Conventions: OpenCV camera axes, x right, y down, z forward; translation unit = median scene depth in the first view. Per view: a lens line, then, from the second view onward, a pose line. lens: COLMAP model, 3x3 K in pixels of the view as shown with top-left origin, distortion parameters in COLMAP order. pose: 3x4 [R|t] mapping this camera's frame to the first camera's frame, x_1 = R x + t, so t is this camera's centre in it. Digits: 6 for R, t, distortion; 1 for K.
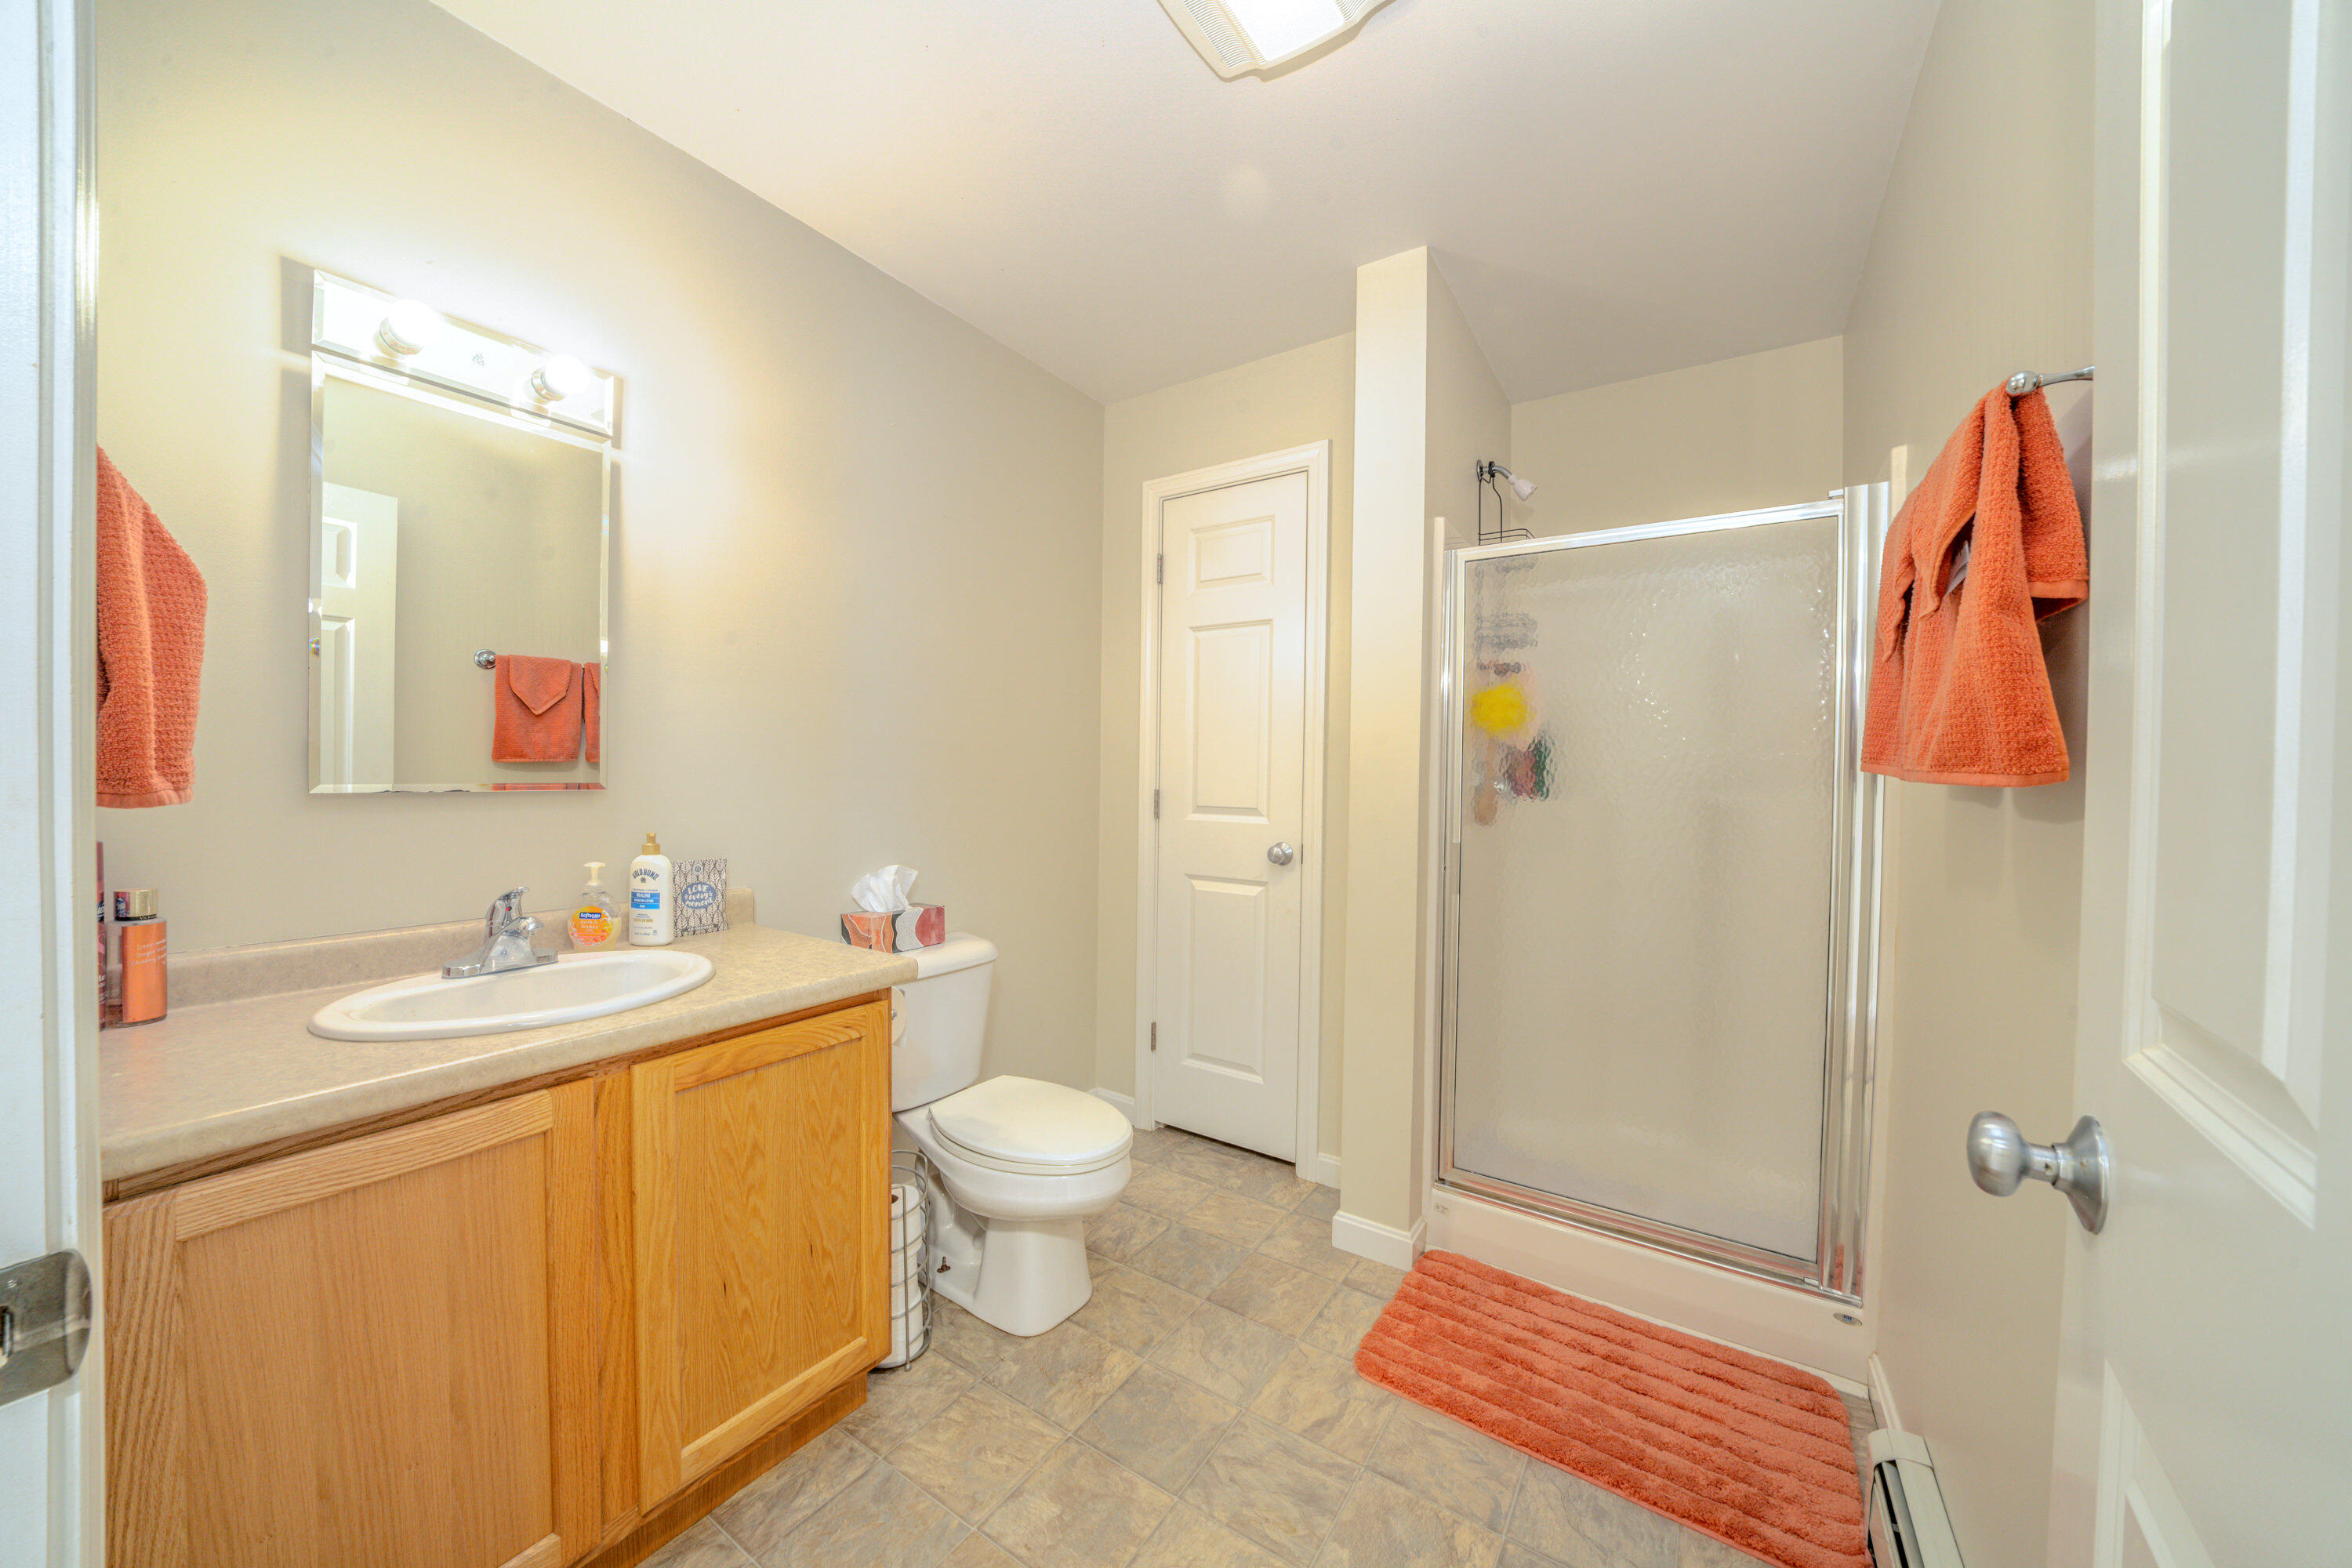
lens RADIAL K [[850.7, 0, 1176.0], [0, 850.7, 784.0], [0, 0, 1]] dist [-0.018617, 0.000230]
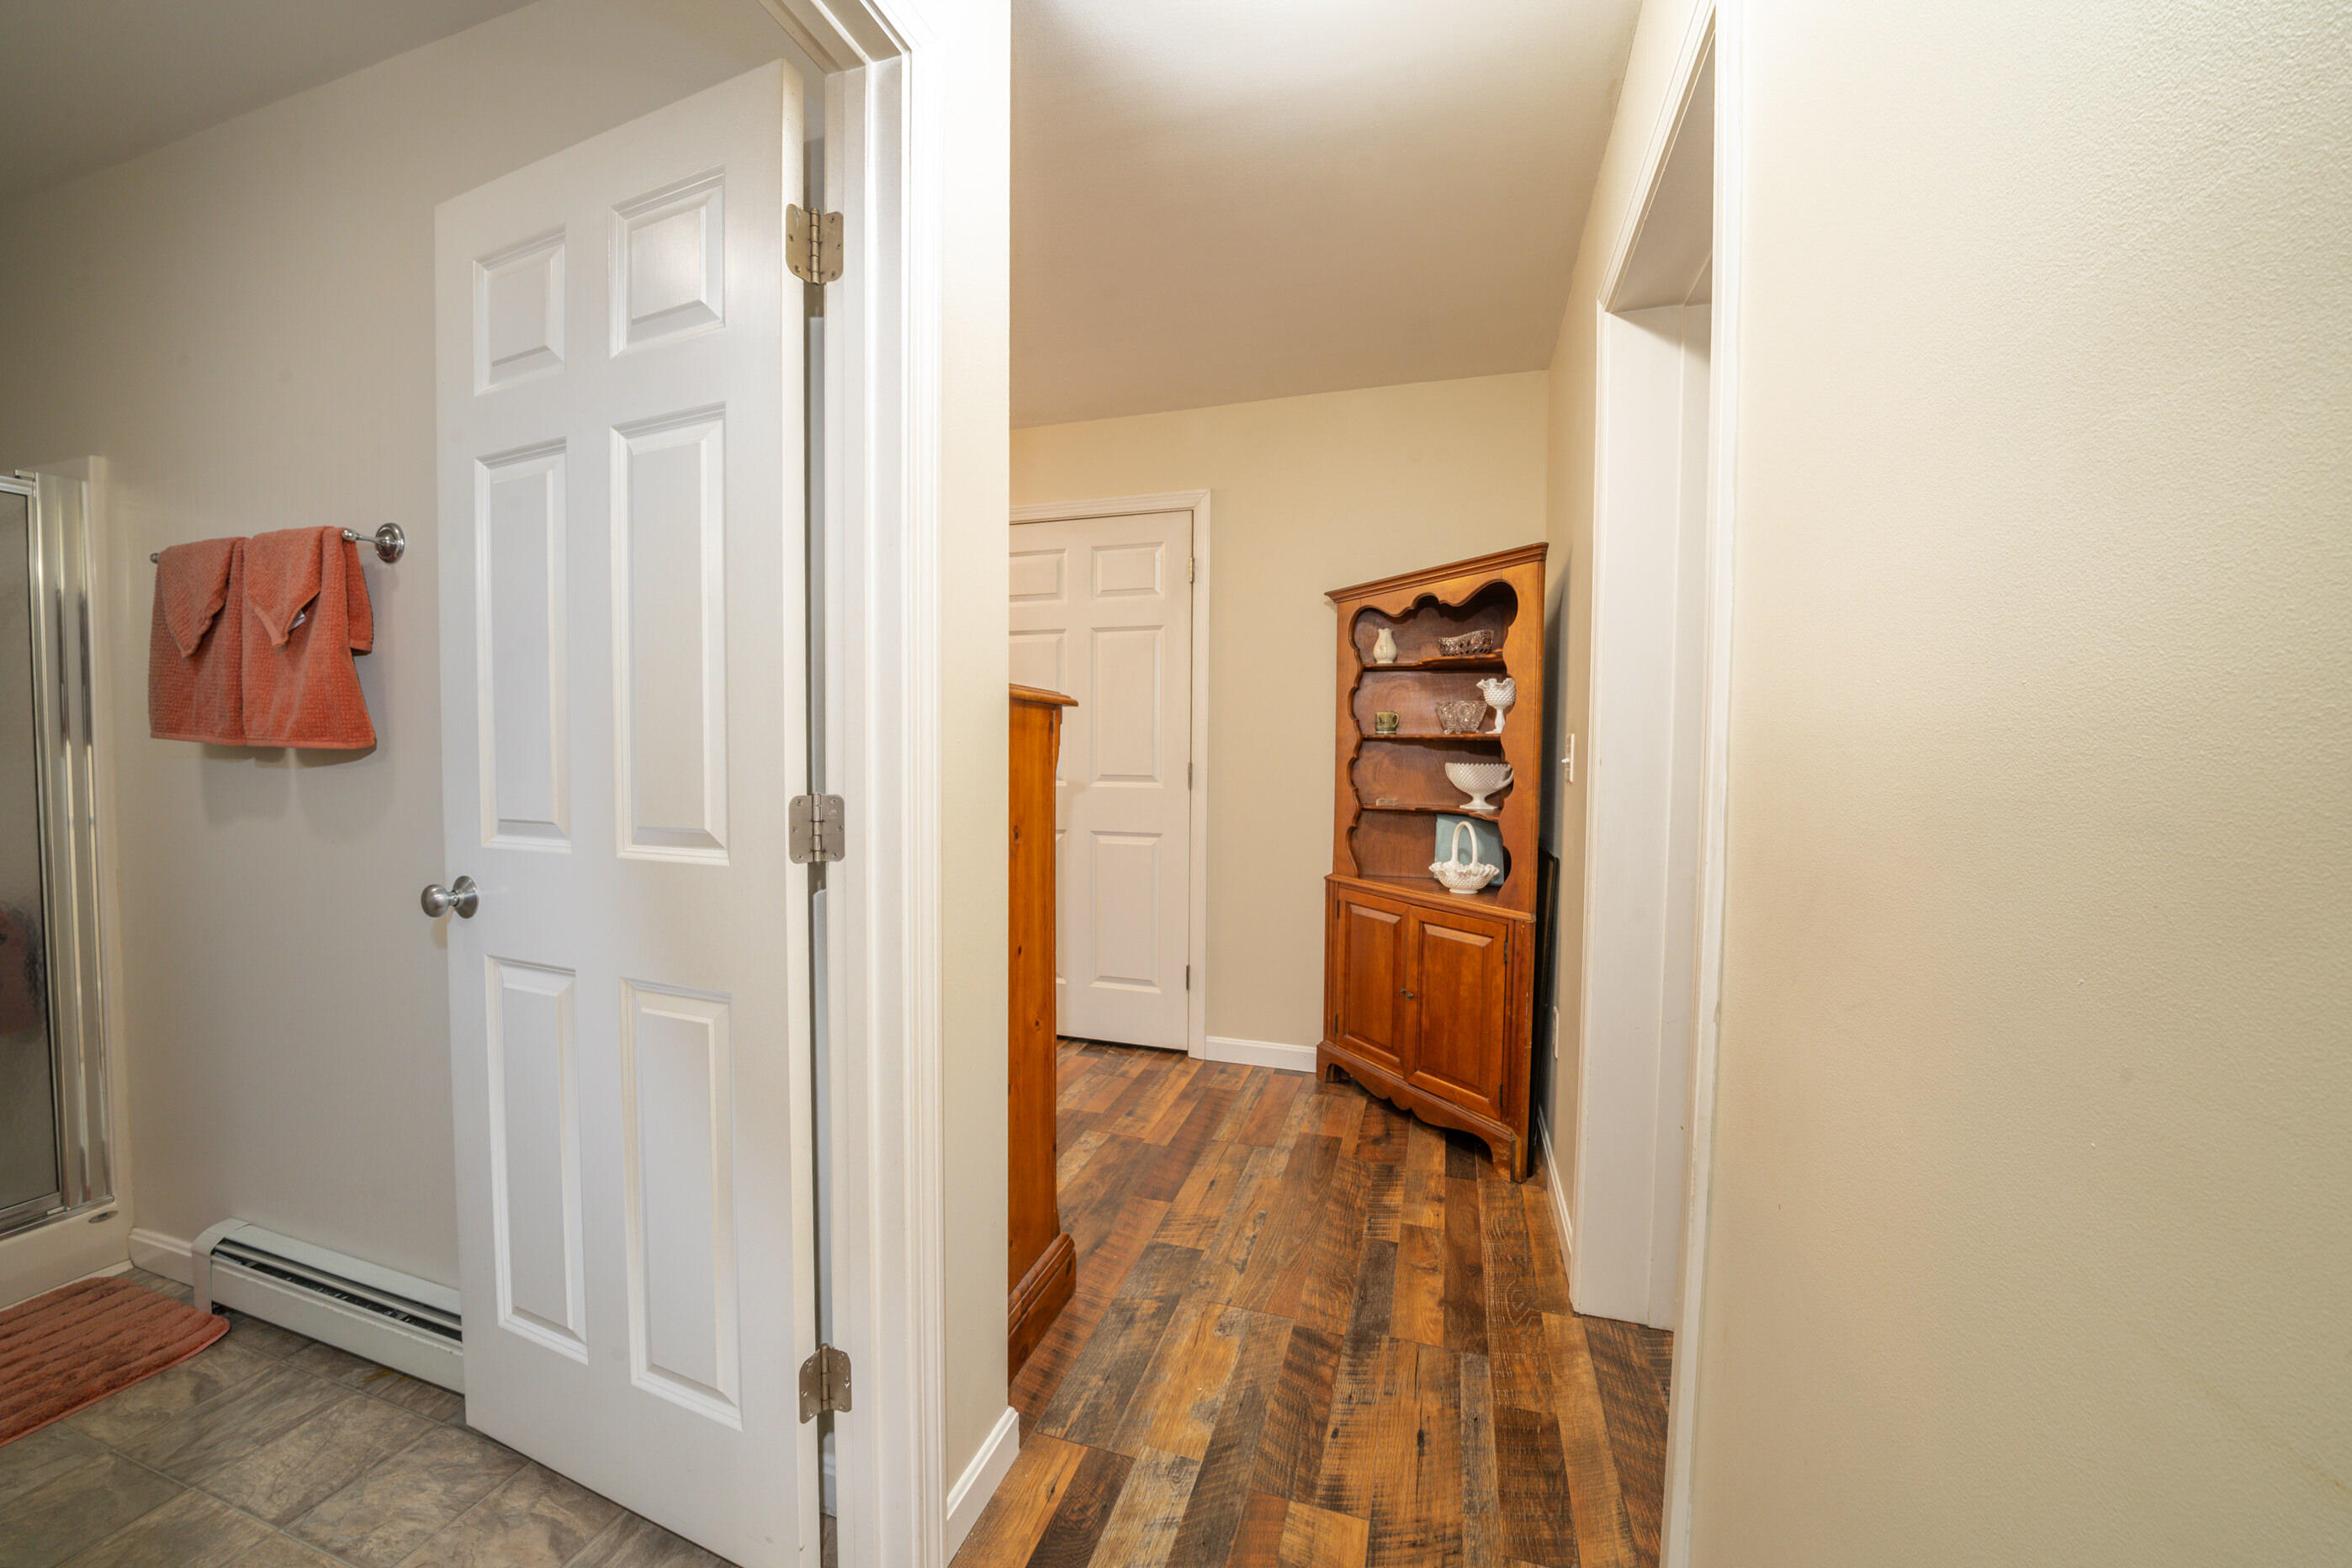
lens RADIAL K [[850.7, 0, 1176.0], [0, 850.7, 784.0], [0, 0, 1]] dist [-0.018617, 0.000230]
pose [[-0.284902, -0.047231, 0.957392, -0.750035], [0.021526, 0.998218, 0.055651, 0.011670], [-0.958315, 0.036464, -0.283377, -0.138898]]
